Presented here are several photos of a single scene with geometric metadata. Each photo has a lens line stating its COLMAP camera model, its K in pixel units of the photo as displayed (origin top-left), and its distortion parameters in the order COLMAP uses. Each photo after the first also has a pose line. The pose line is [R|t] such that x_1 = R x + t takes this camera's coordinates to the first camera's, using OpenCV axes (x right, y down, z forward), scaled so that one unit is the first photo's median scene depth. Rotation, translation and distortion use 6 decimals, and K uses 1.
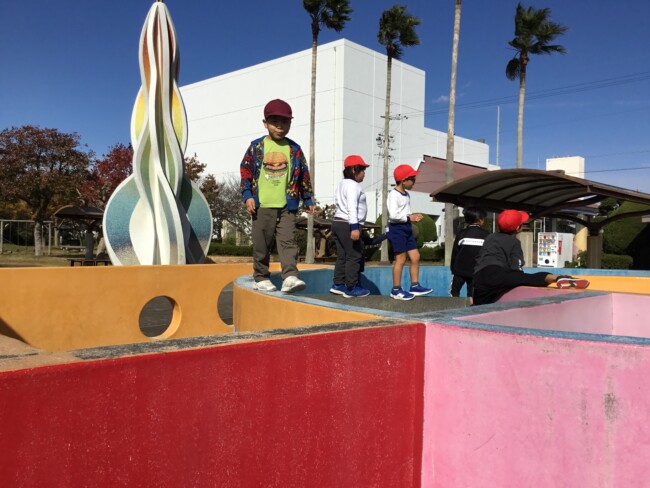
lens RADIAL K [[641.2, 0, 325.0], [0, 641.2, 244.0], [0, 0, 1]] dist [0.064745, -0.003316]
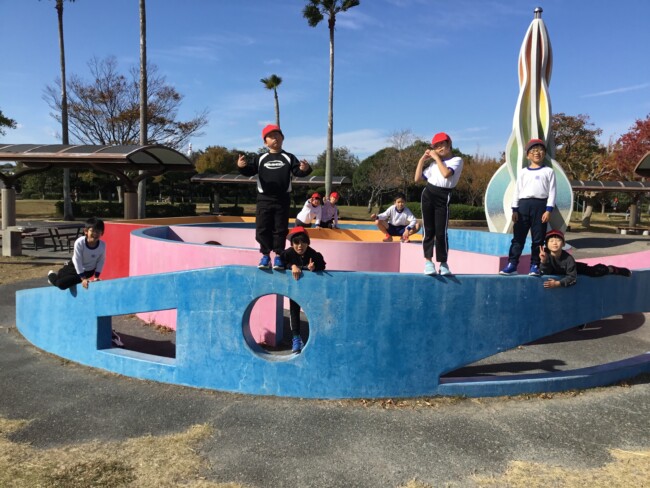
lens RADIAL K [[641.2, 0, 325.0], [0, 641.2, 244.0], [0, 0, 1]] dist [0.064745, -0.003316]
pose [[0.557894, 0.070718, -0.826894, 0.326609], [-0.027297, 0.997387, 0.066882, -0.006833], [0.829463, -0.014741, 0.558367, -0.026852]]
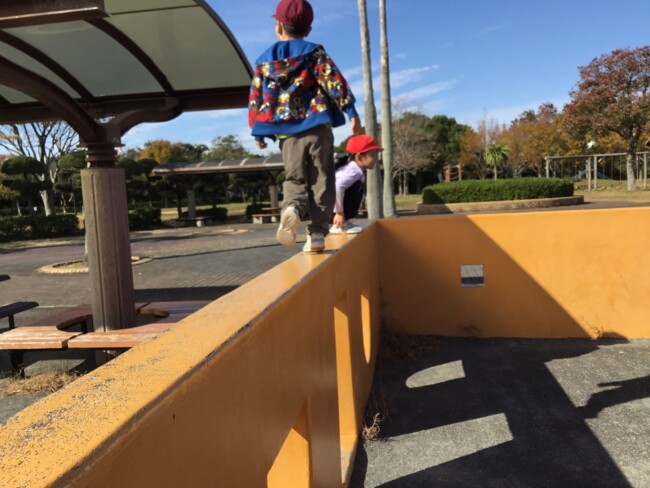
lens RADIAL K [[641.2, 0, 325.0], [0, 641.2, 244.0], [0, 0, 1]] dist [0.064745, -0.003316]
pose [[0.639291, 0.022318, -0.768641, -0.003888], [0.055928, 0.995582, 0.075423, -0.000283], [0.766928, -0.091206, 0.635218, 0.066241]]
